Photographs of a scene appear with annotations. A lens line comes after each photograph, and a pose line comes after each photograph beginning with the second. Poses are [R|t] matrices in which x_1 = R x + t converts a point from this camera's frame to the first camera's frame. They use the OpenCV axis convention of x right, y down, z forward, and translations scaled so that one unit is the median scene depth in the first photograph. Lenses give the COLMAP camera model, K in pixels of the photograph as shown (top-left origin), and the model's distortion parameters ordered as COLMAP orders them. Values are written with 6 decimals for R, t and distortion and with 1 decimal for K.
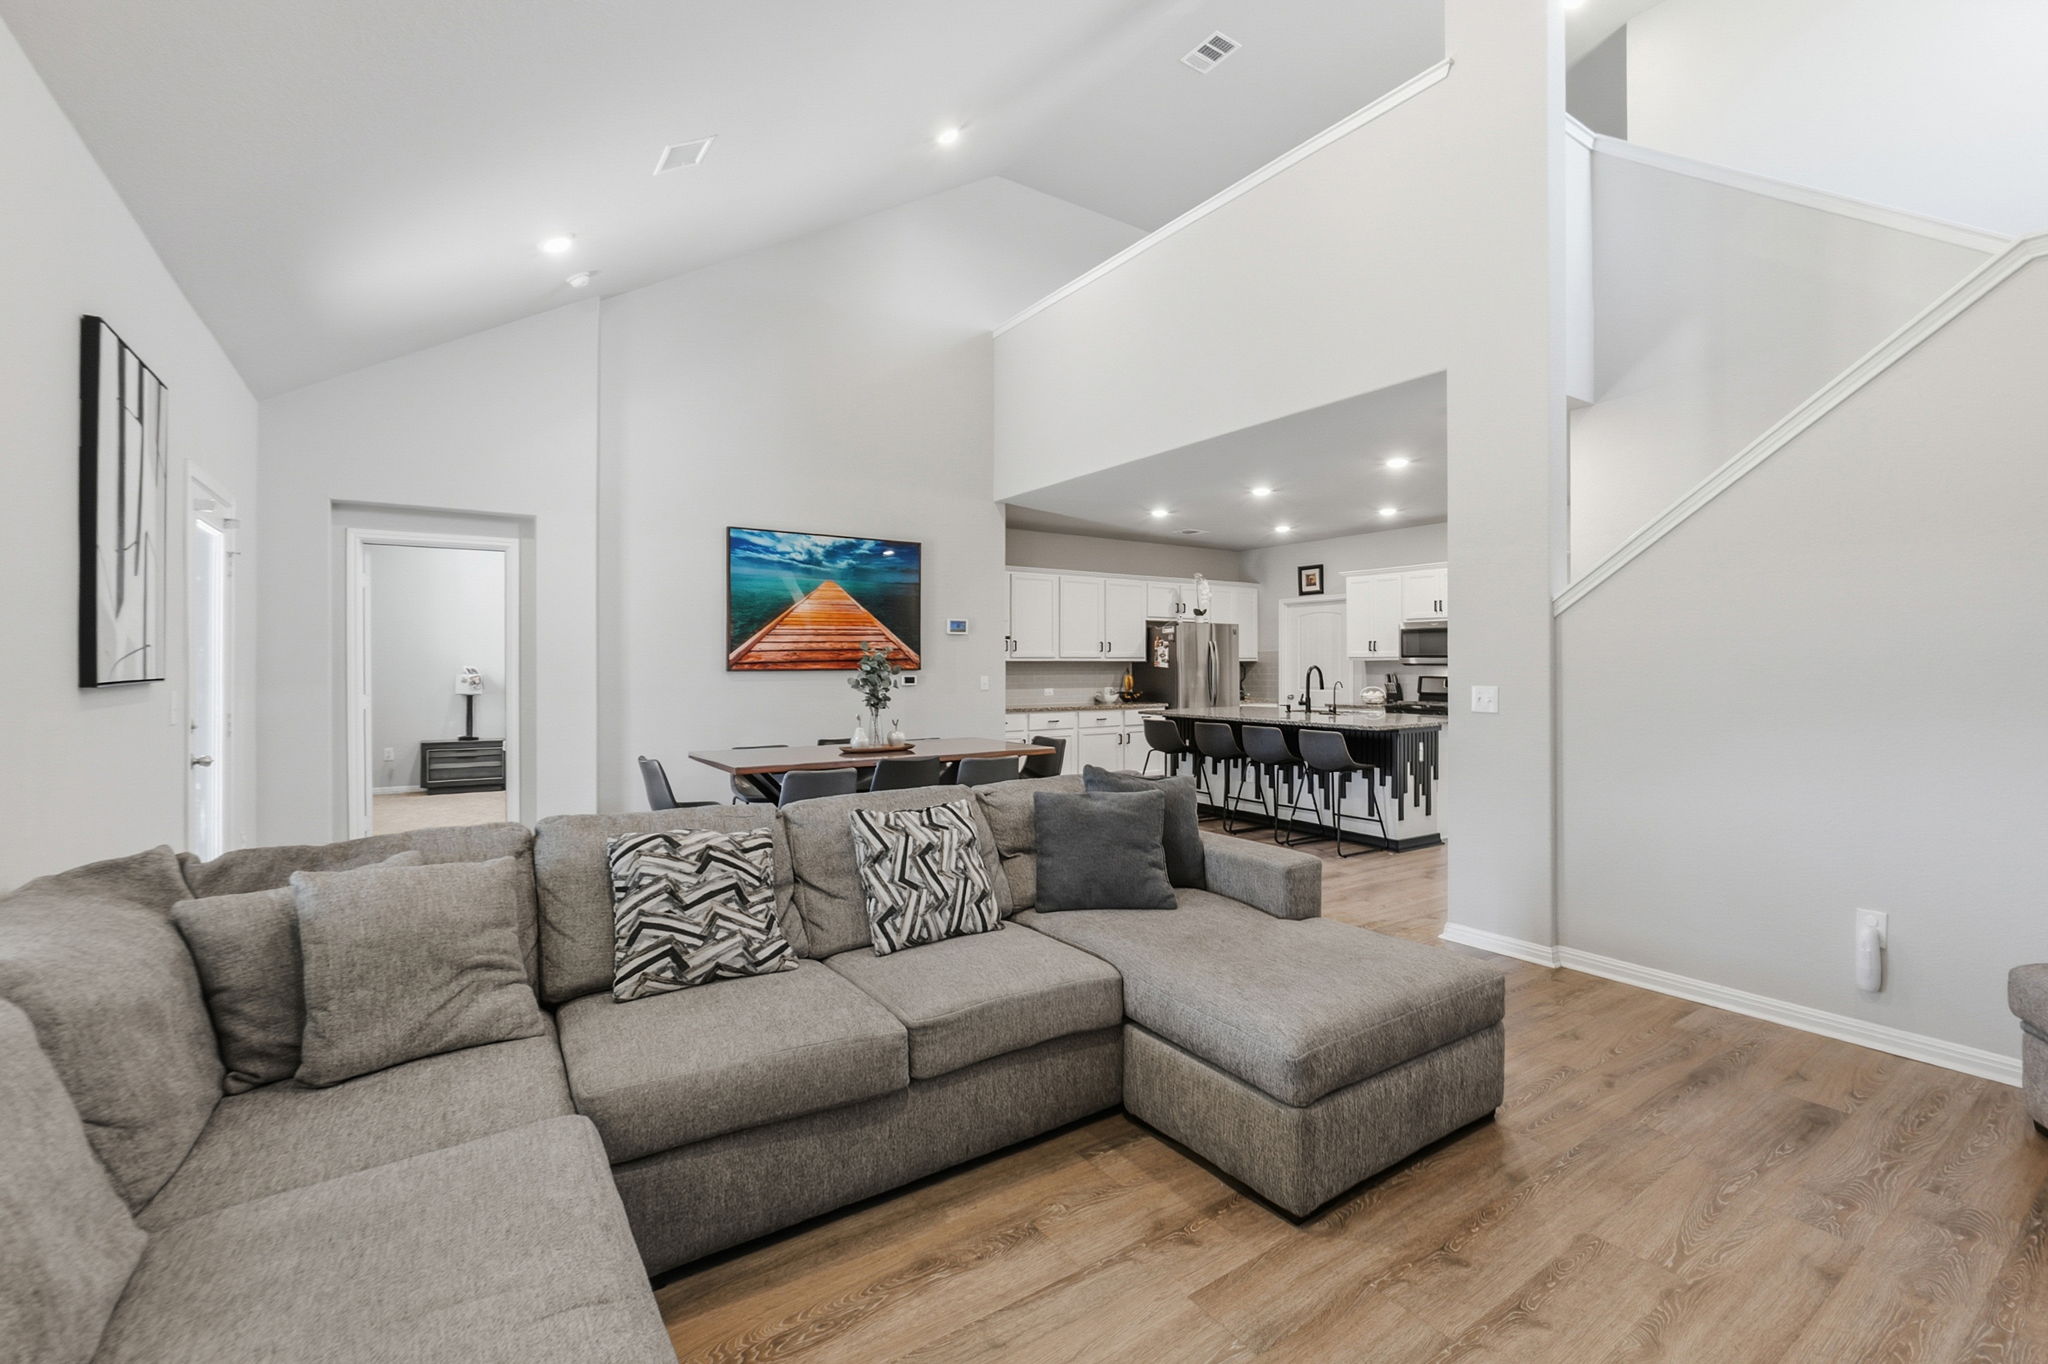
lens RADIAL K [[898.9, 0, 1024.0], [0, 898.9, 682.0], [0, 0, 1]] dist [-0.001555, 0.000075]
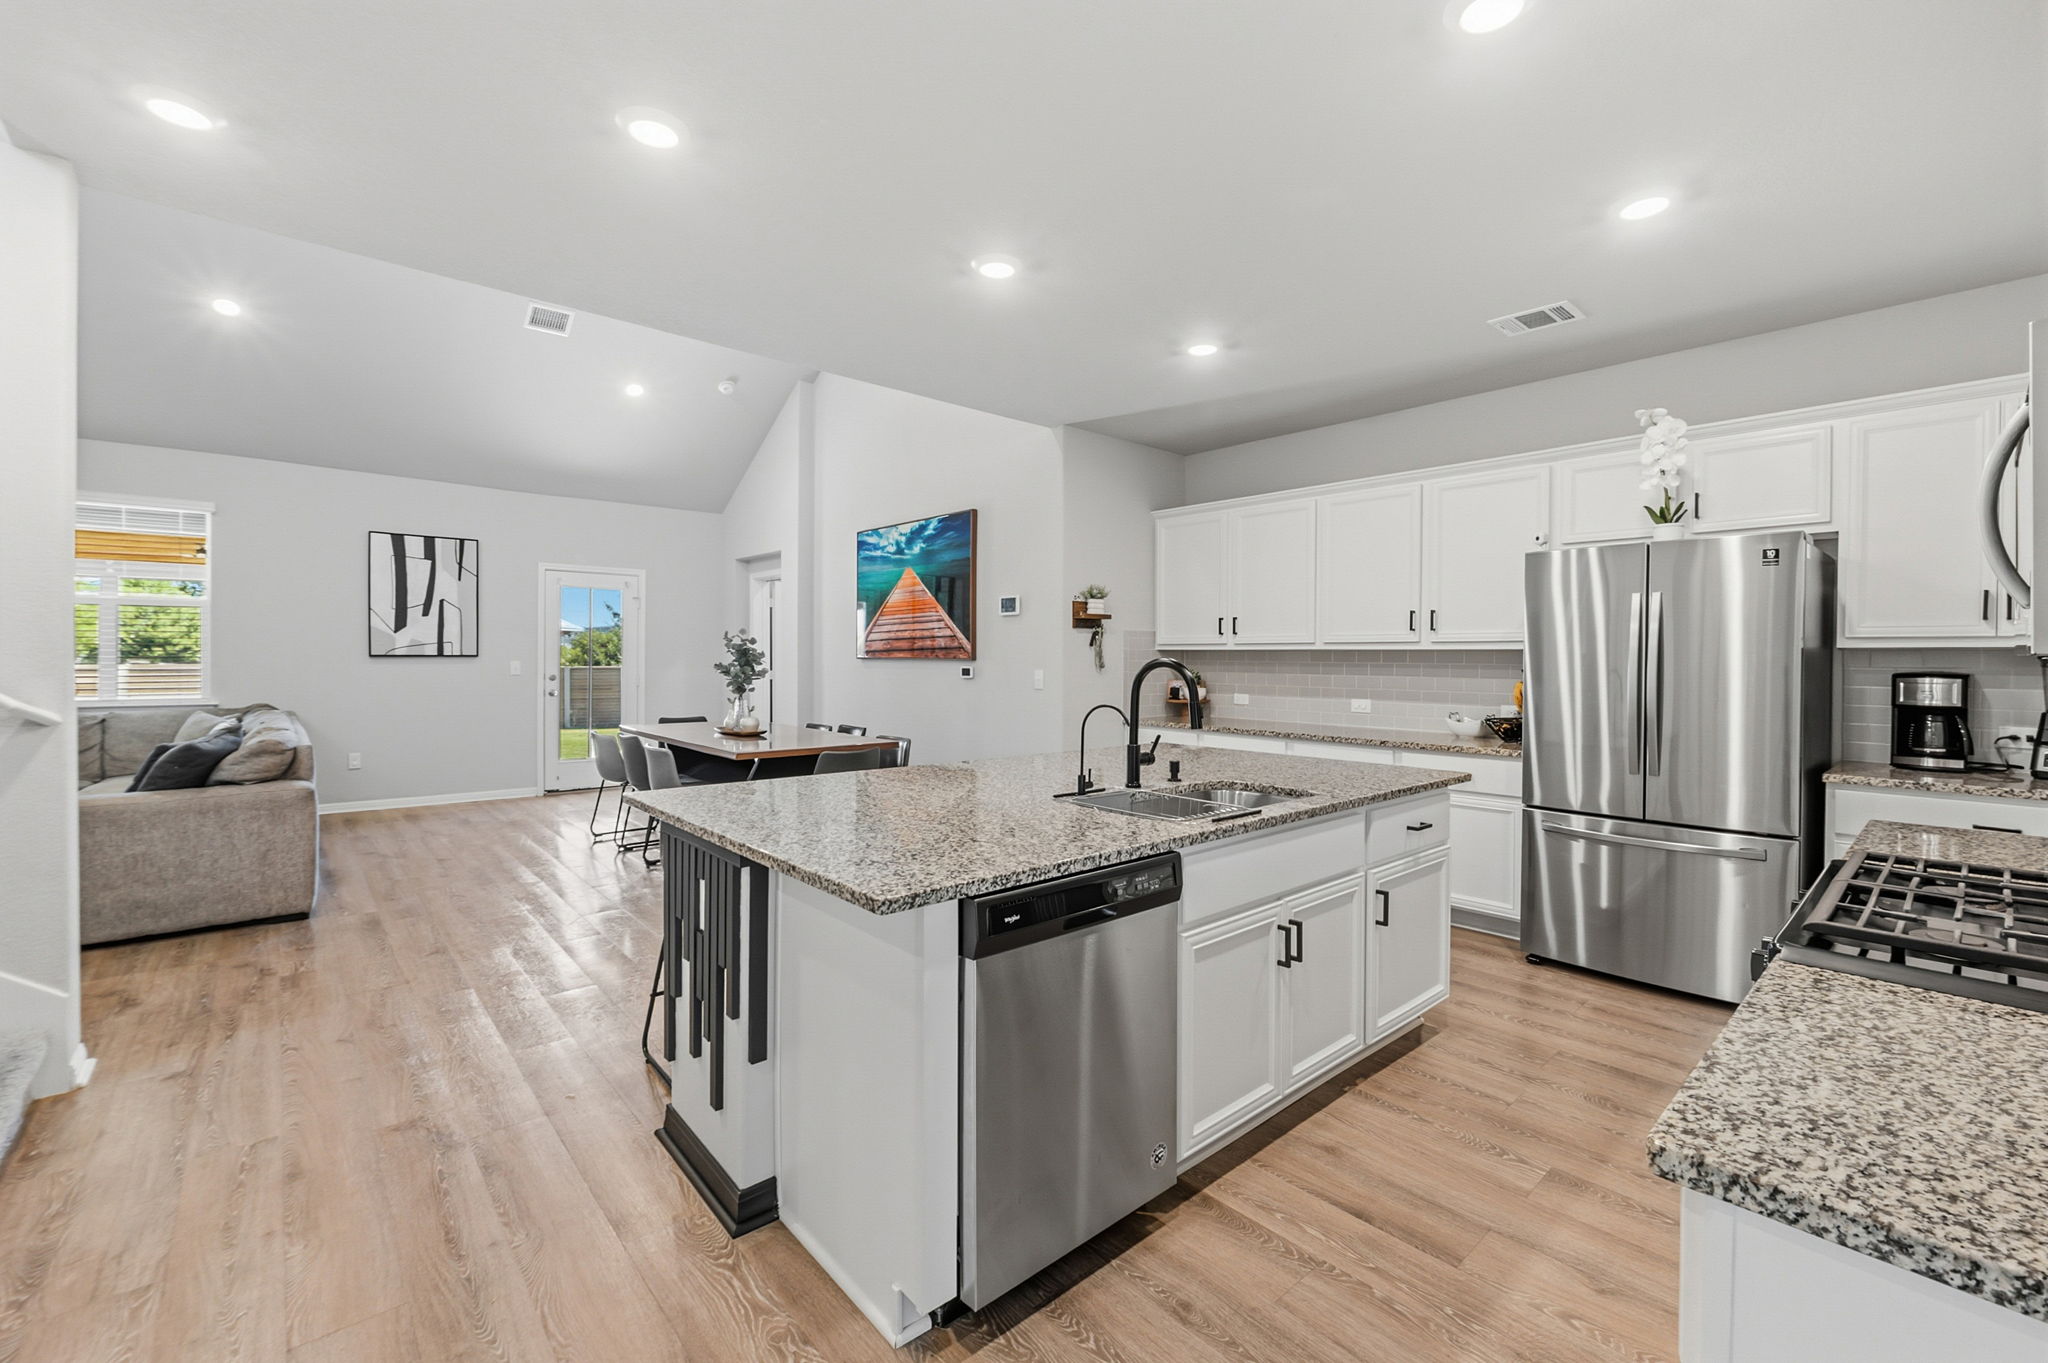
lens RADIAL K [[854.7, 0, 1029.8], [0, 854.7, 662.0], [0, 0, 1]] dist [-0.012685, -0.001030]
pose [[0.135555, 0.008180, -0.990736, 0.661761], [-0.026754, 0.999631, 0.004592, -0.016219], [0.990408, 0.025884, 0.135724, 0.915455]]
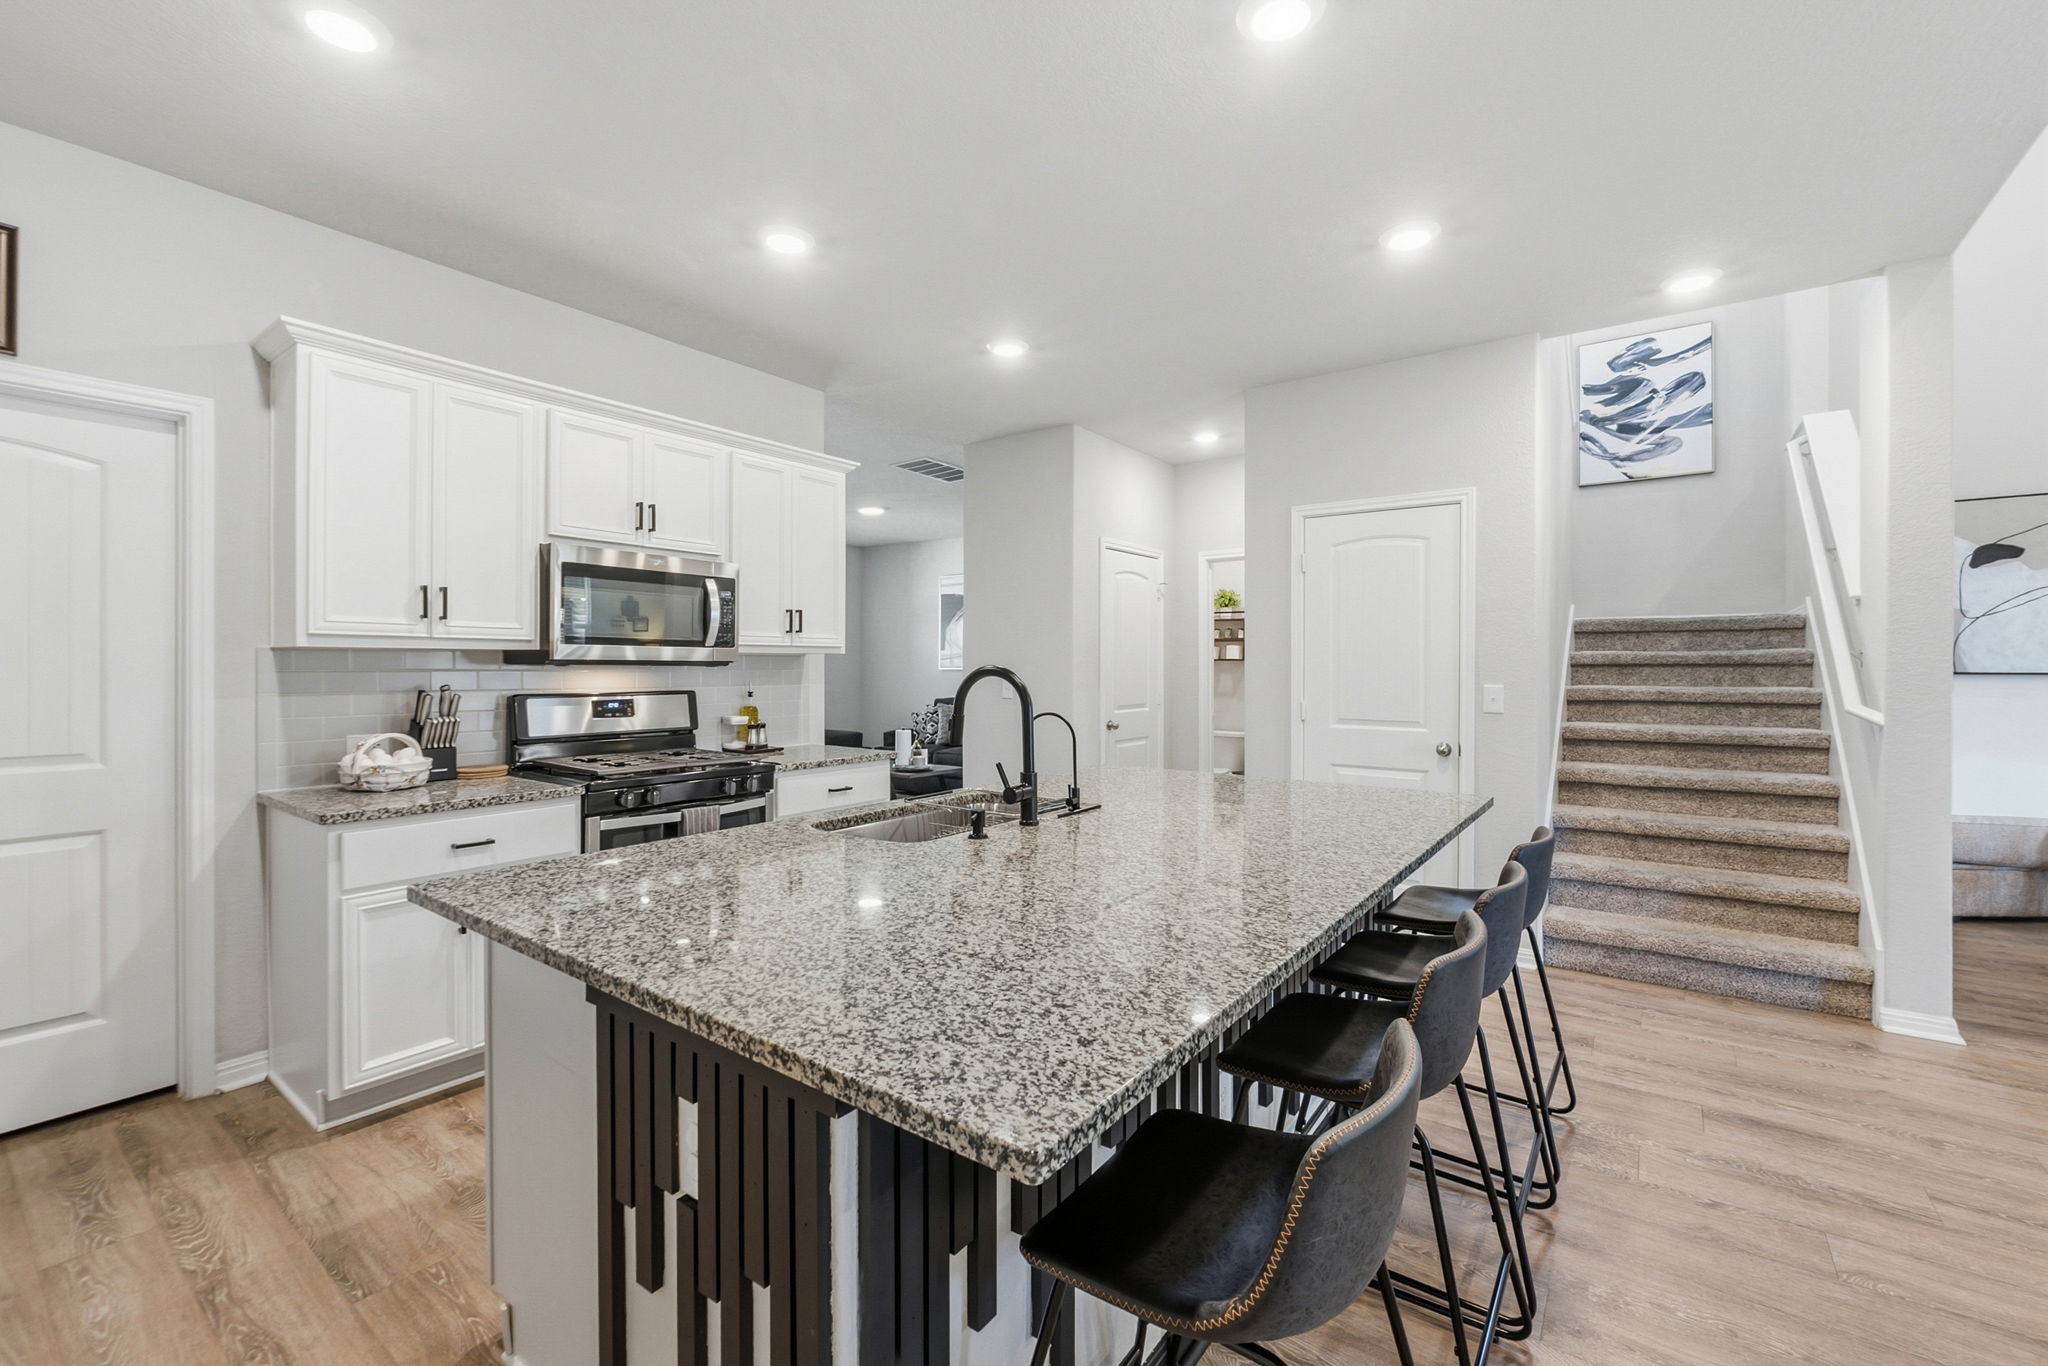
lens RADIAL K [[866.9, 0, 1030.4], [0, 866.9, 674.0], [0, 0, 1]] dist [-0.012714, 0.000364]
pose [[-0.323700, 0.000883, 0.946159, 0.044485], [0.023023, 0.999711, 0.006943, -0.014753], [-0.945880, 0.024031, -0.323627, 1.099116]]
